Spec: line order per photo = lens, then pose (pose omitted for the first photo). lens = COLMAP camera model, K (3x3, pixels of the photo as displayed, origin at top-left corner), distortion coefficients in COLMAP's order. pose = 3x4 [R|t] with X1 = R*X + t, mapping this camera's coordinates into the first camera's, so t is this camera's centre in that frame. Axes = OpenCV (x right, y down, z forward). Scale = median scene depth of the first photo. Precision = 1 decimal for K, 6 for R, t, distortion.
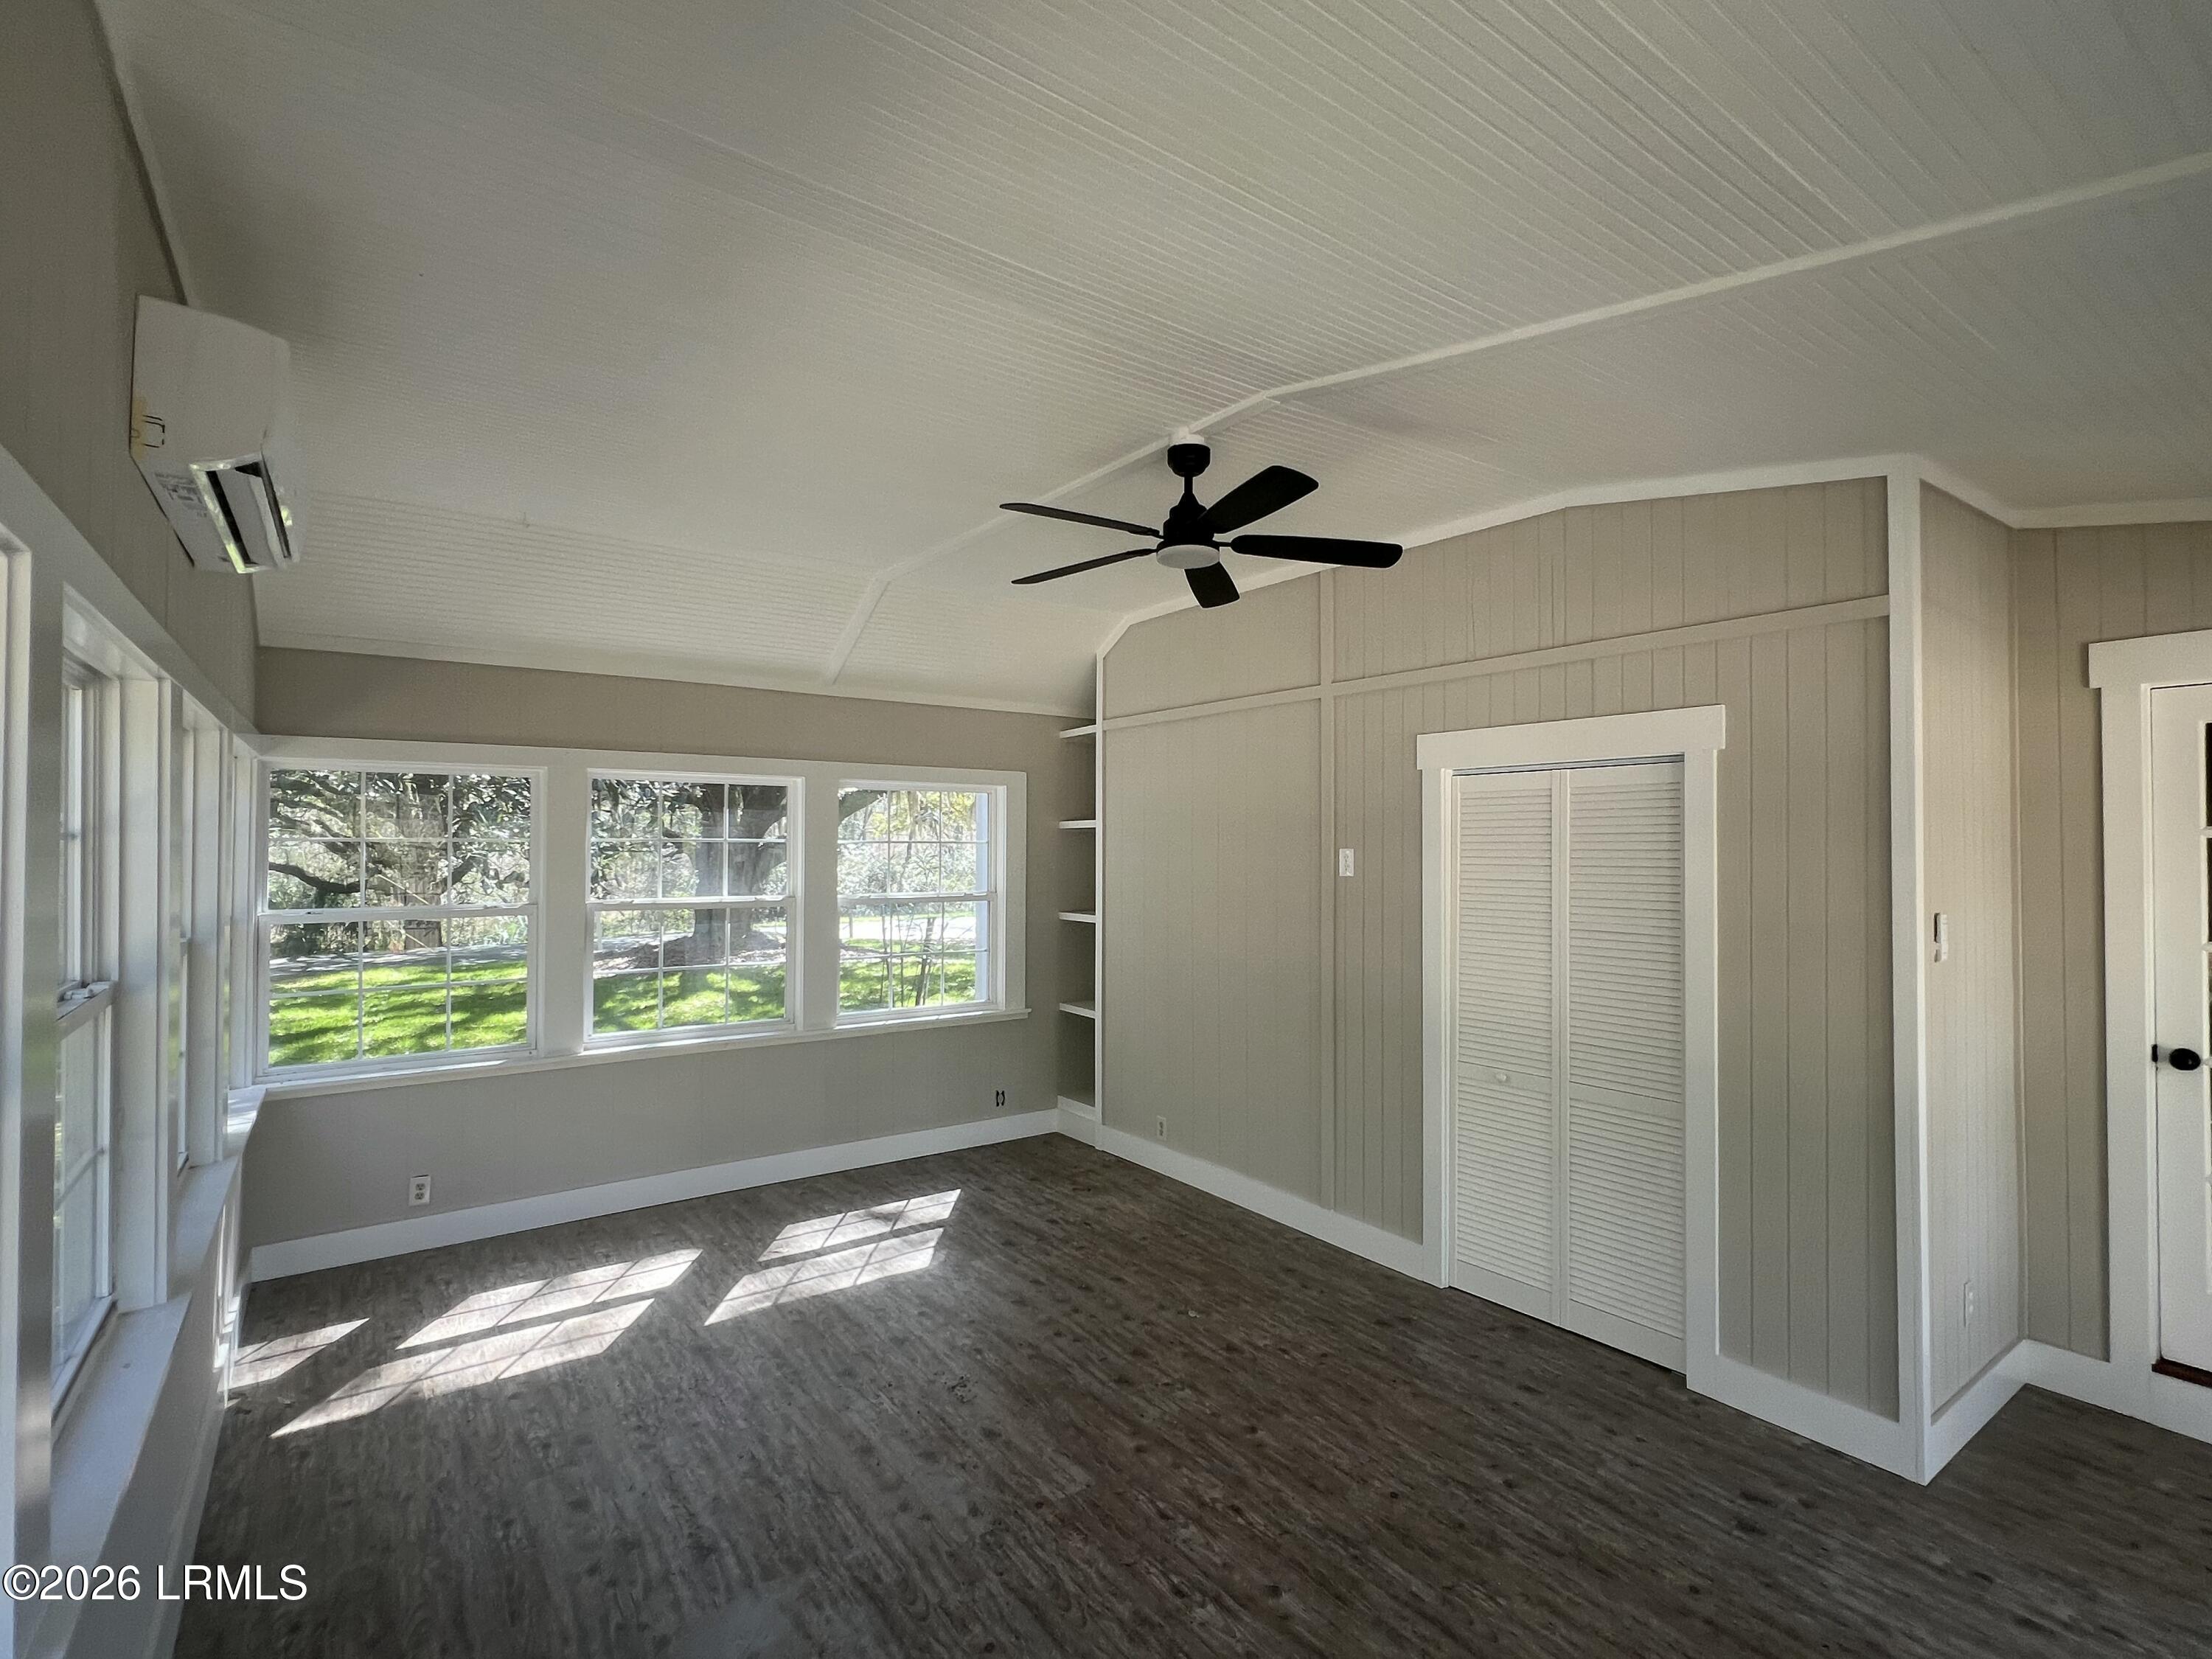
lens RADIAL K [[1038.1, 0, 1105.1], [0, 1038.1, 828.7], [0, 0, 1]] dist [-0.003421, 0.001571]
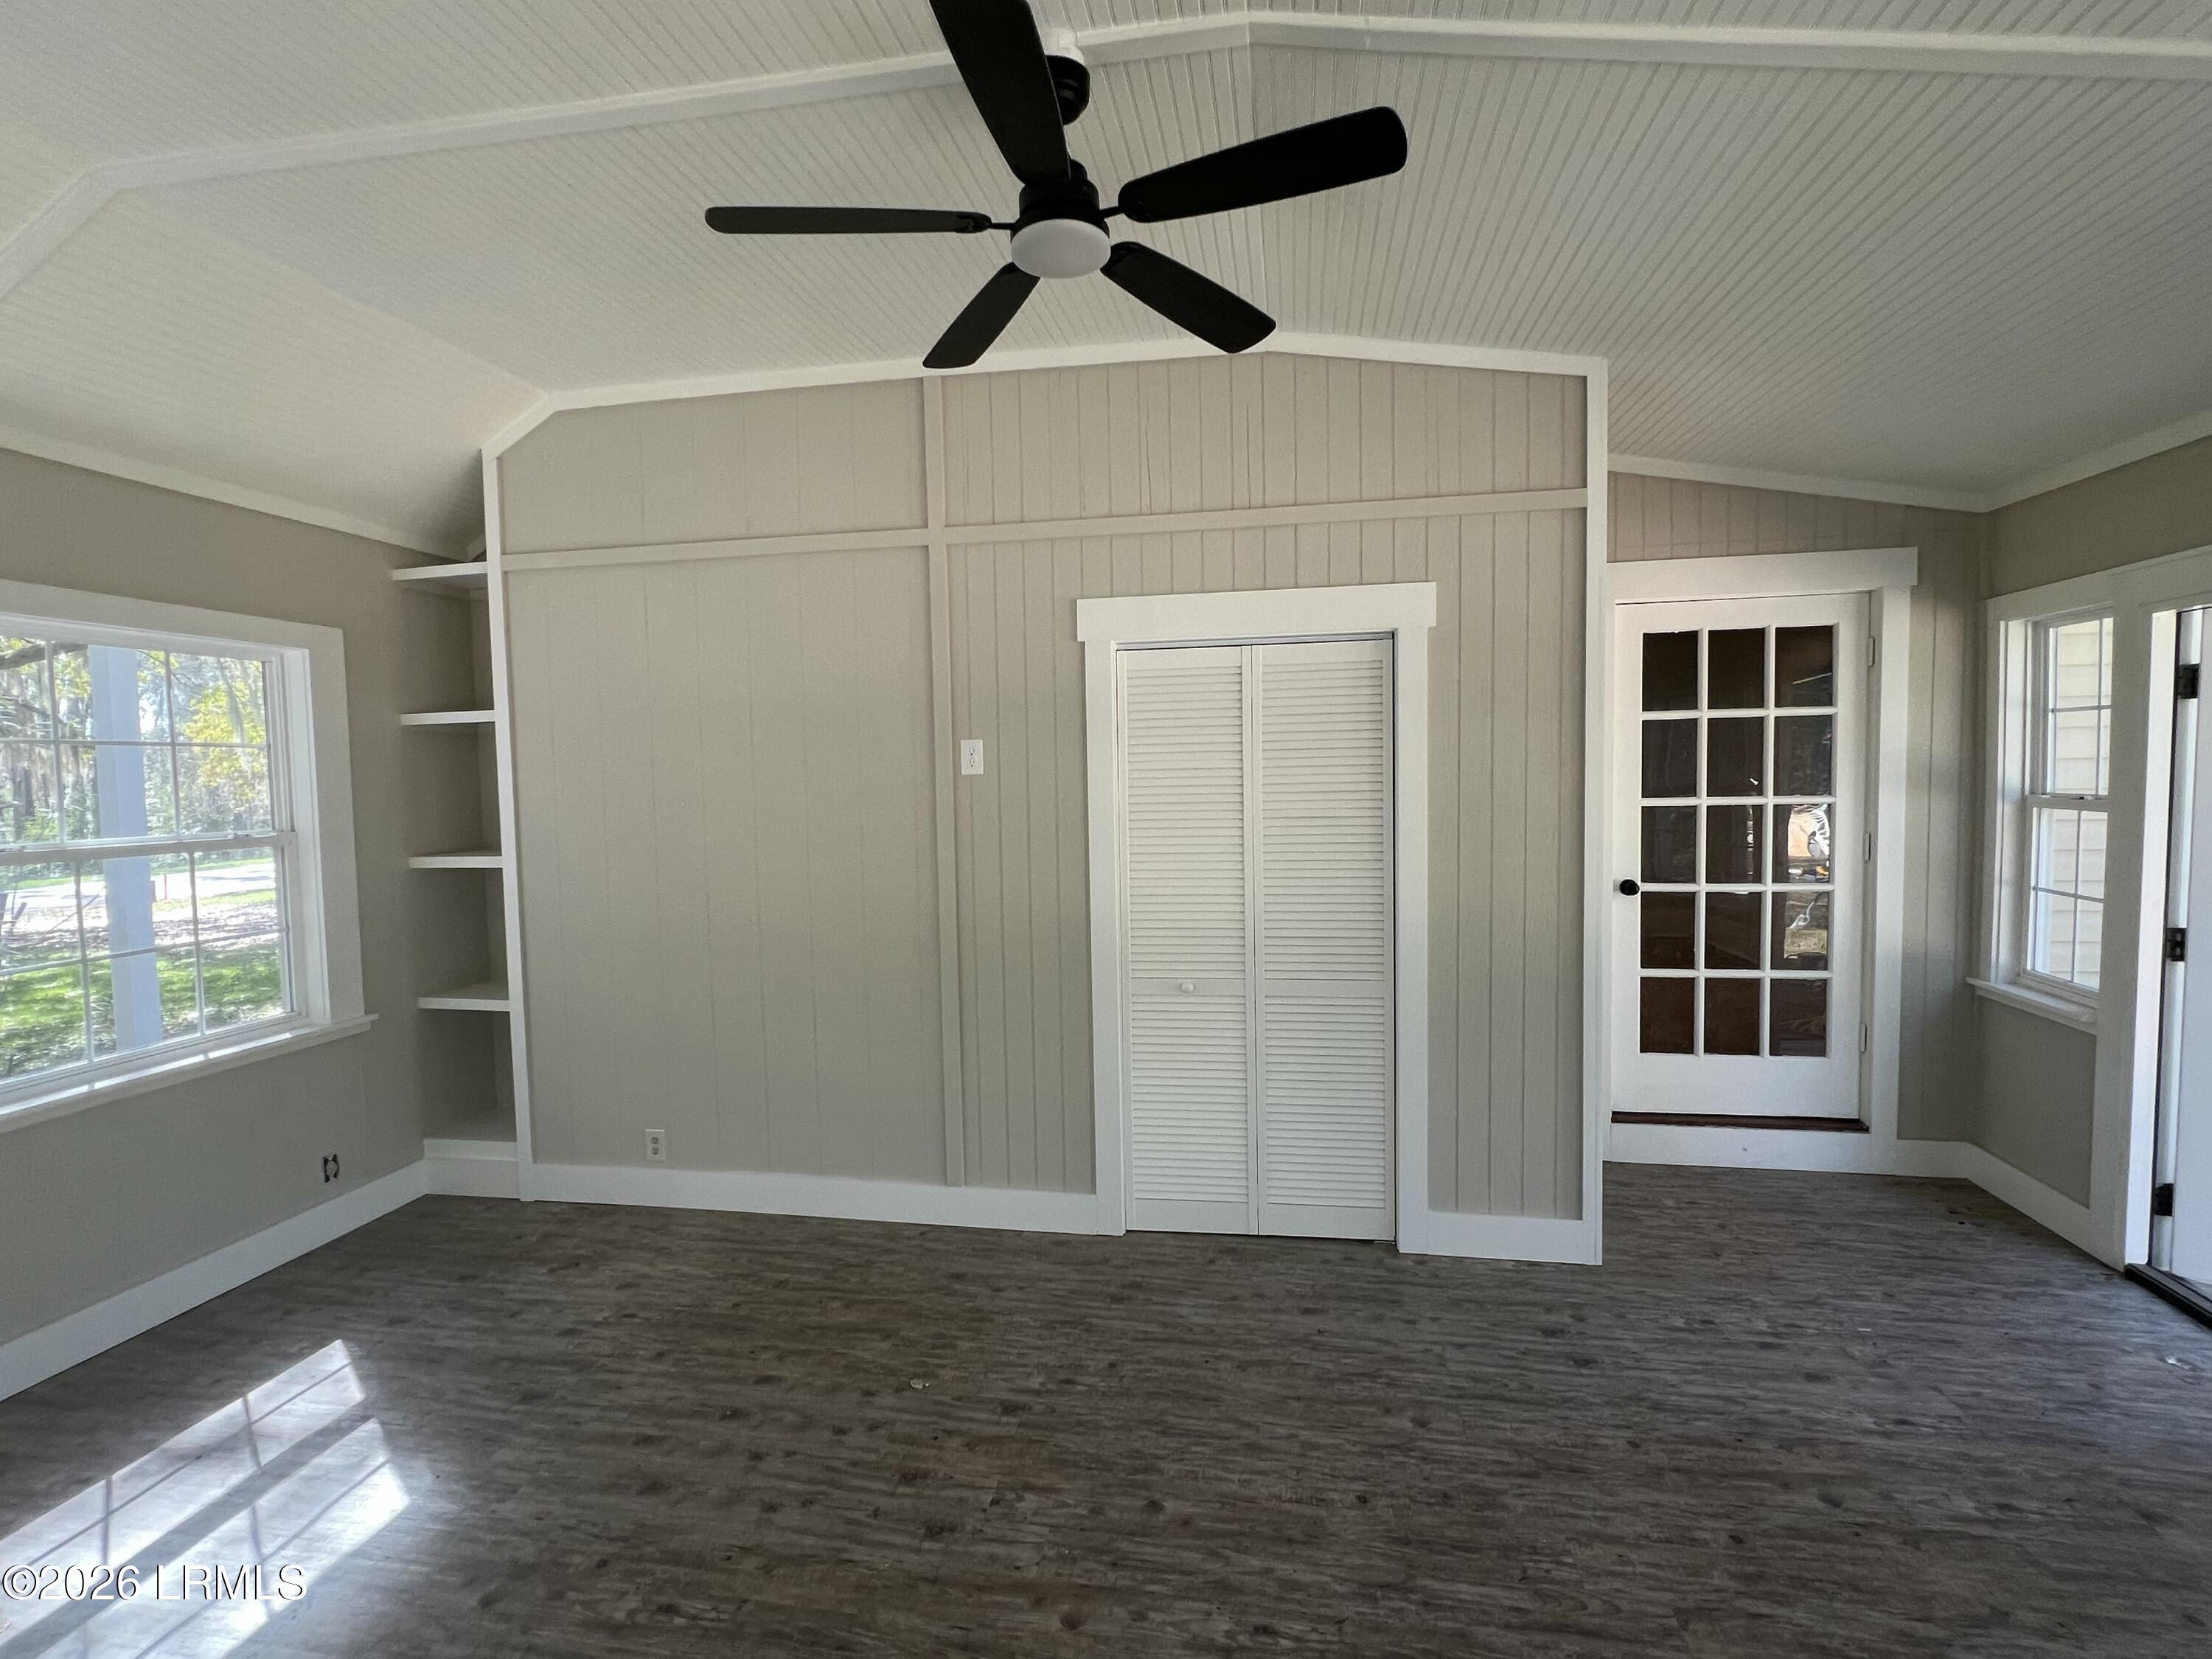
lens RADIAL K [[1038.1, 0, 1105.7], [0, 1038.1, 833.4], [0, 0, 1]] dist [-0.003421, 0.001571]
pose [[0.721720, -0.058724, 0.689690, -0.247158], [0.010478, 0.997207, 0.073942, 0.032730], [-0.692106, -0.046139, 0.720320, 0.350813]]
